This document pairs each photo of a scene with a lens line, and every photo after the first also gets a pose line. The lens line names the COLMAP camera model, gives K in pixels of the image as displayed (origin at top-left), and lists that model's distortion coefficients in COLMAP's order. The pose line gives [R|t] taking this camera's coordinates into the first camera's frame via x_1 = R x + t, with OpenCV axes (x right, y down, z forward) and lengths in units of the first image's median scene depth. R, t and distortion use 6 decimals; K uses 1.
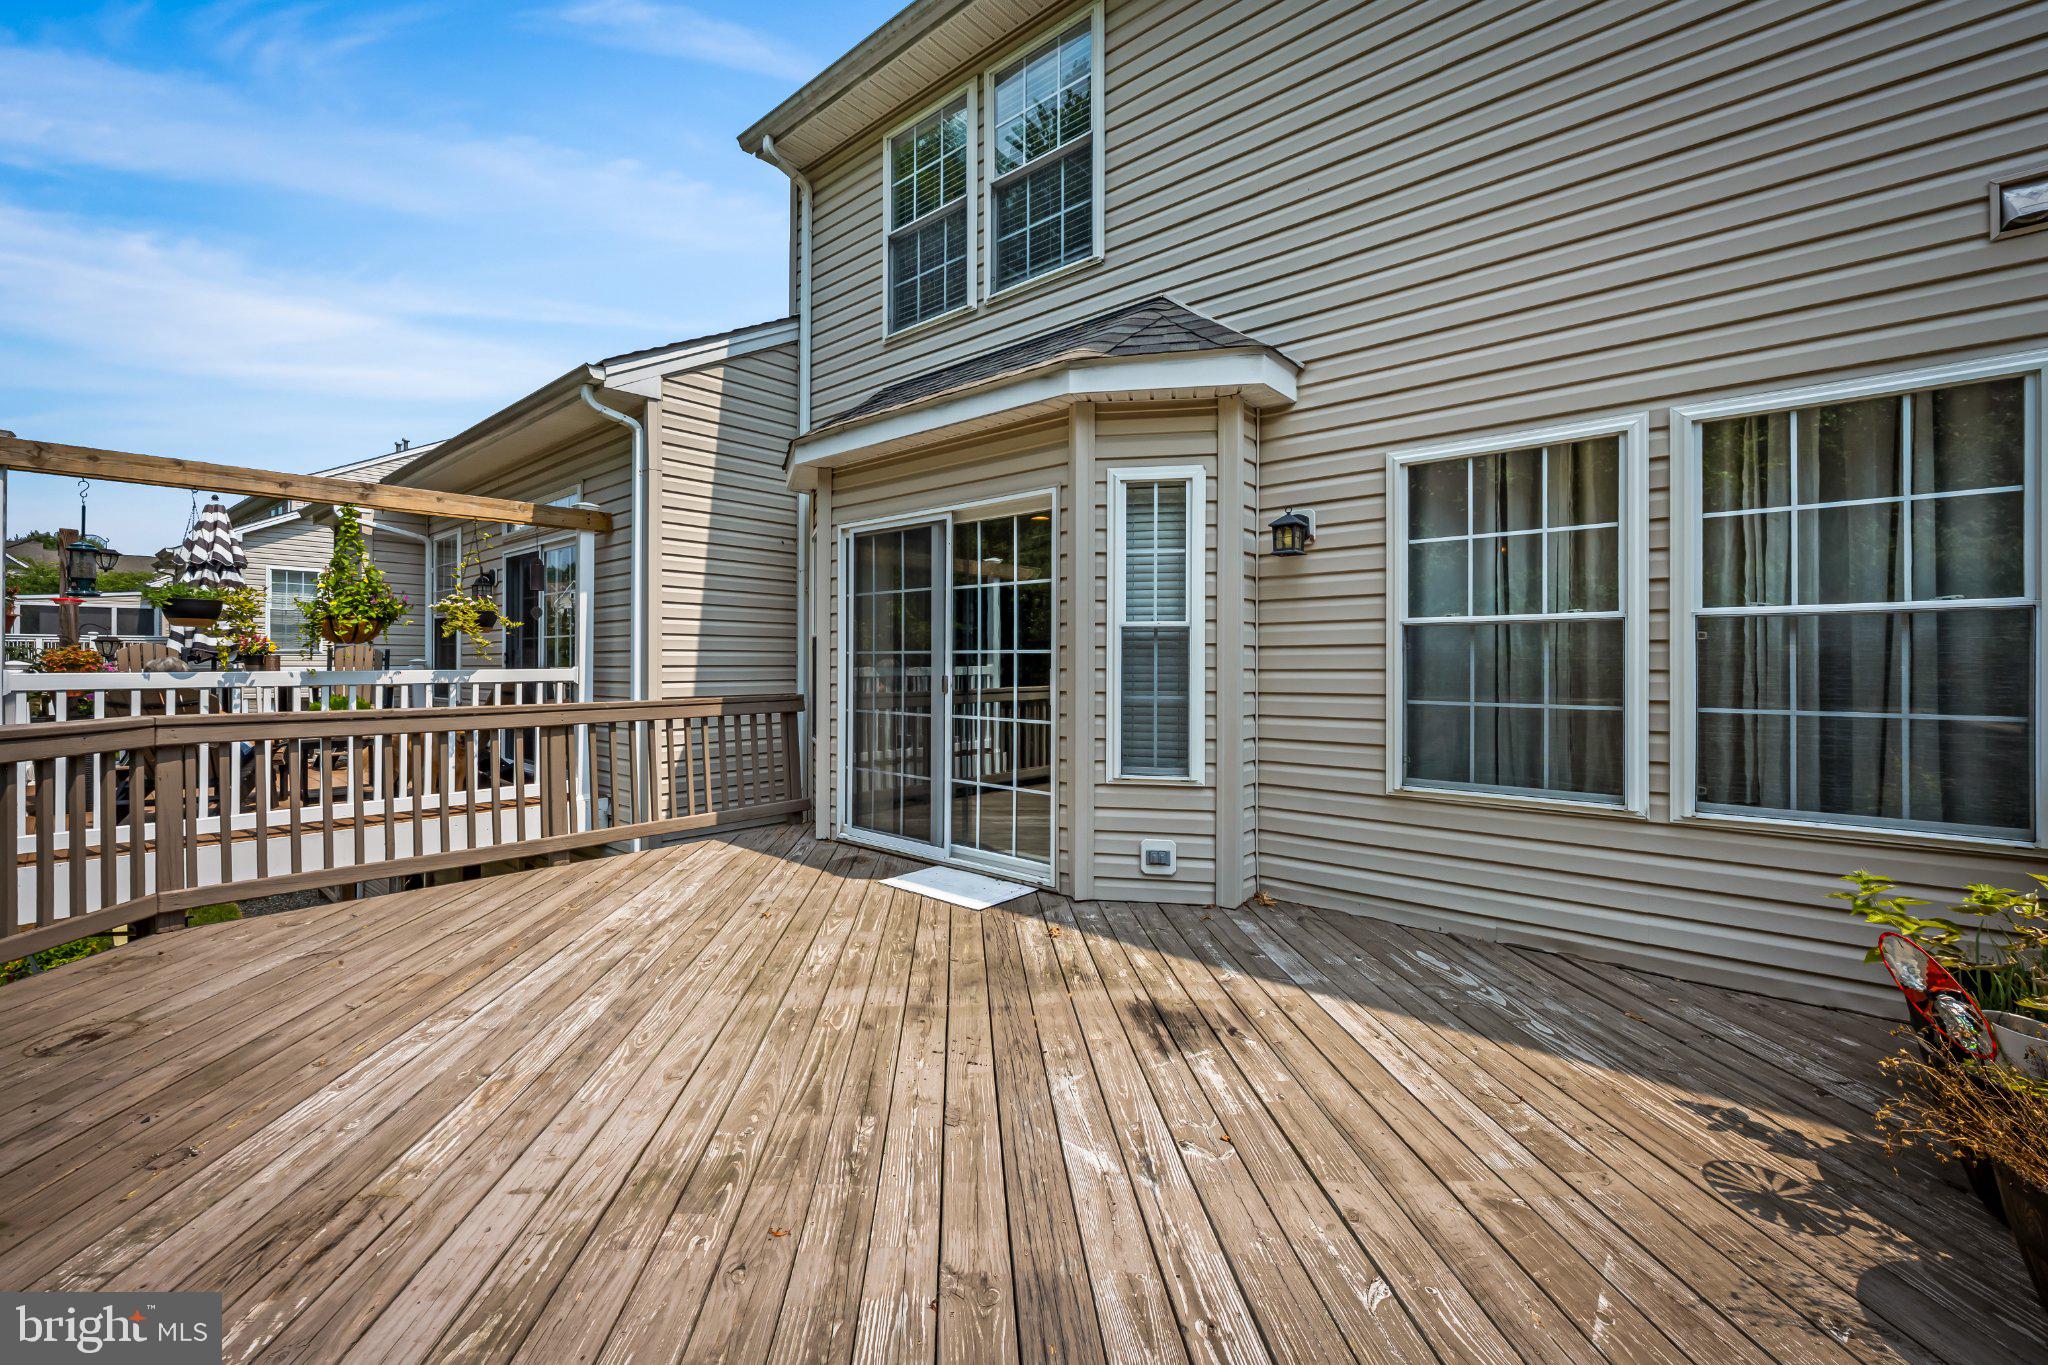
lens RADIAL K [[830.8, 0, 1022.9], [0, 830.8, 668.1], [0, 0, 1]] dist [-0.006397, 0.000270]
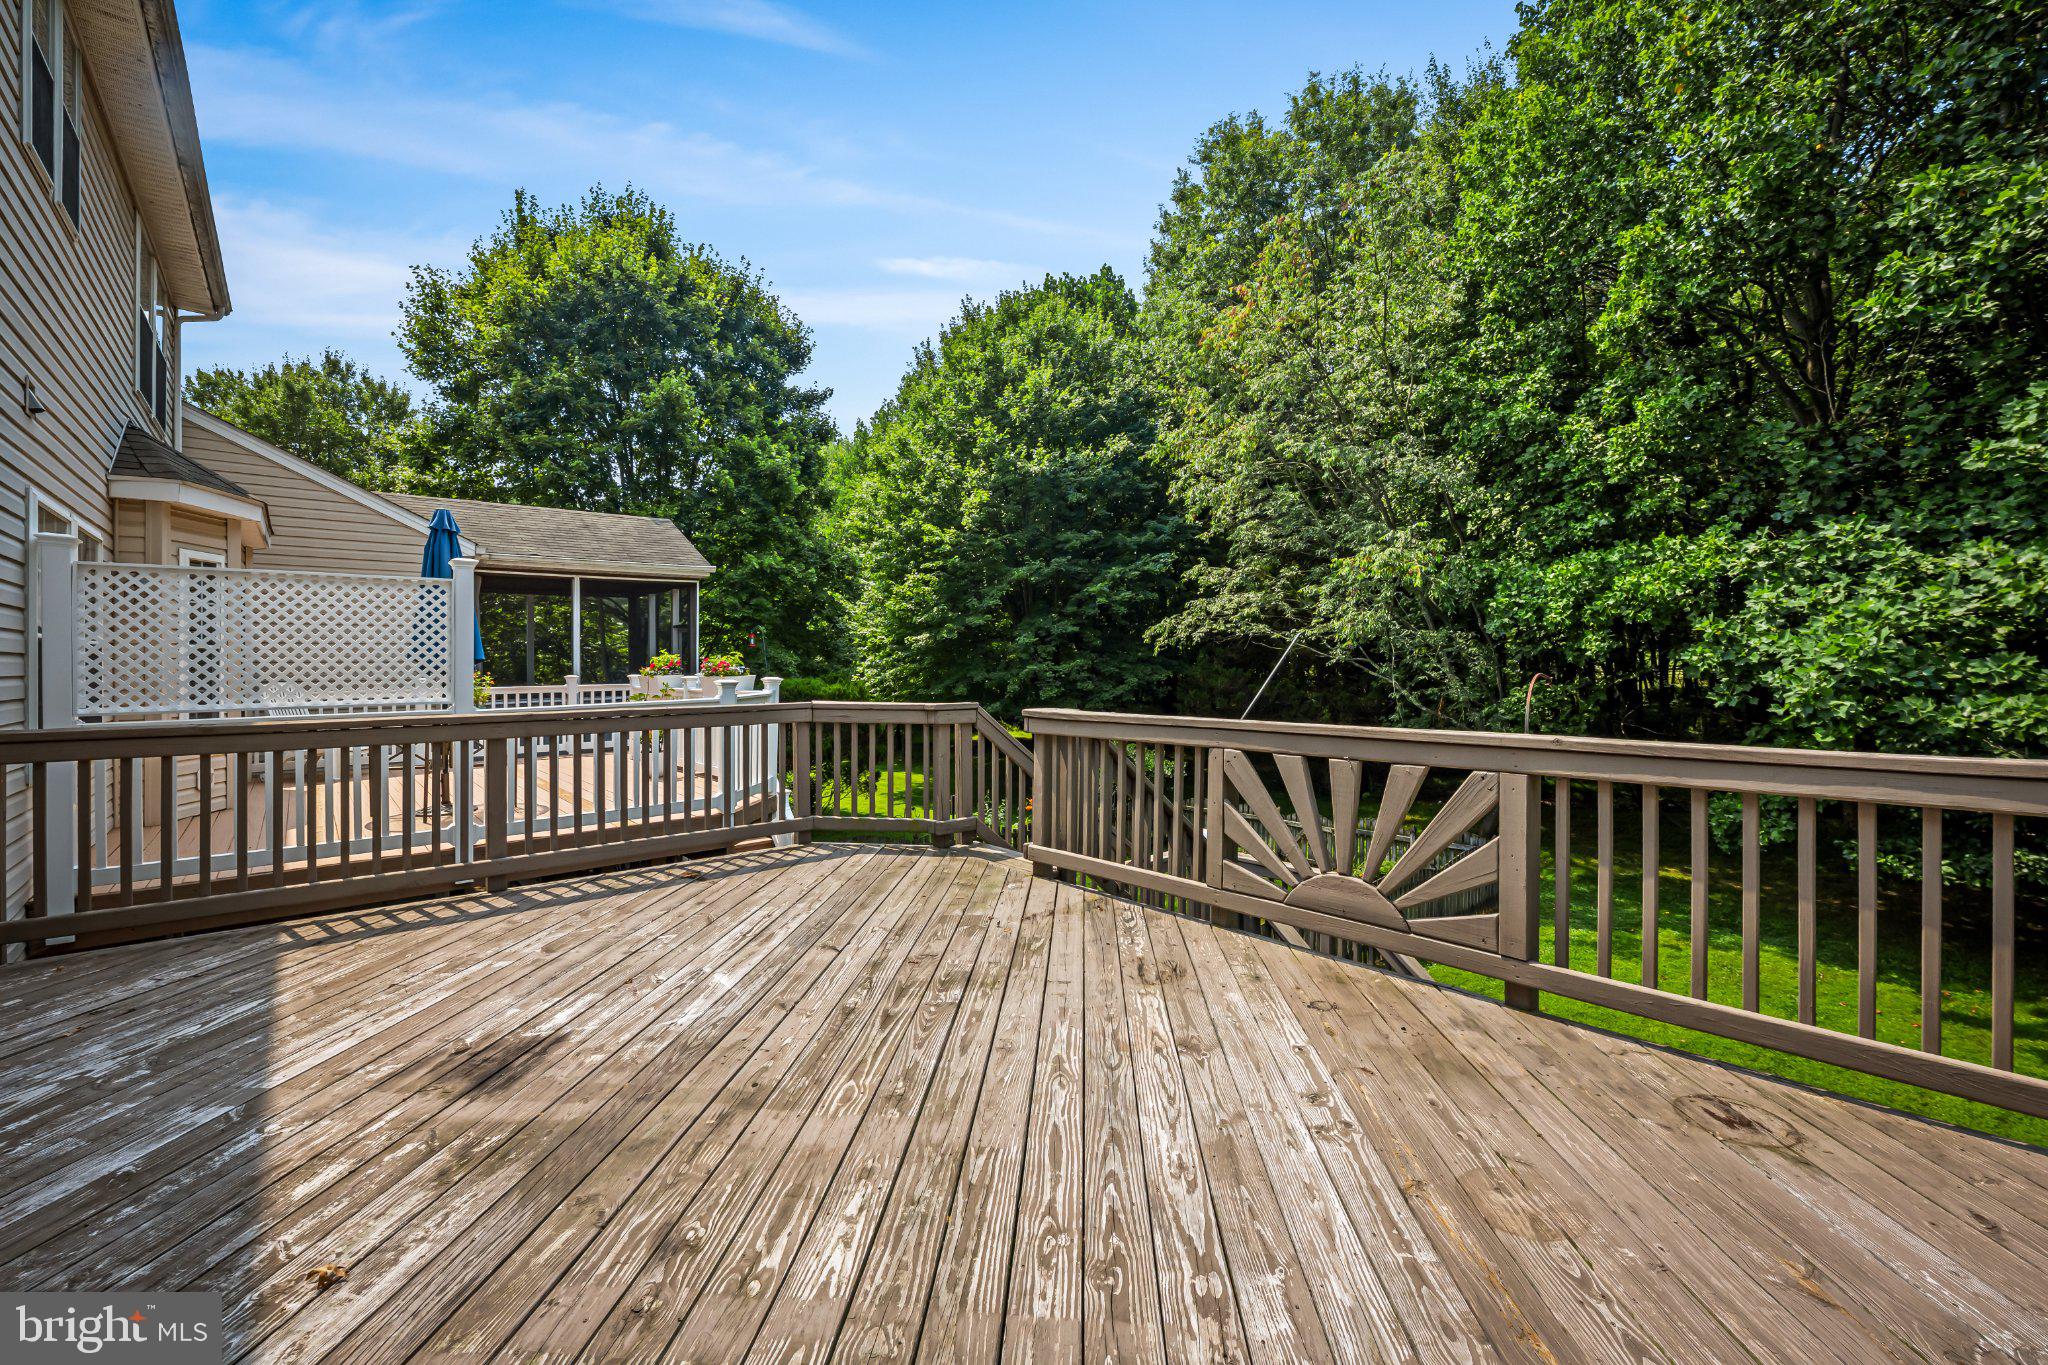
lens RADIAL K [[834.8, 0, 1022.5], [0, 834.8, 656.8], [0, 0, 1]] dist [-0.002995, -0.000337]
pose [[-0.988836, 0.007254, 0.148834, -0.565567], [0.007353, 0.999973, 0.000116, -0.018061], [-0.148829, 0.001210, -0.988862, 1.941482]]
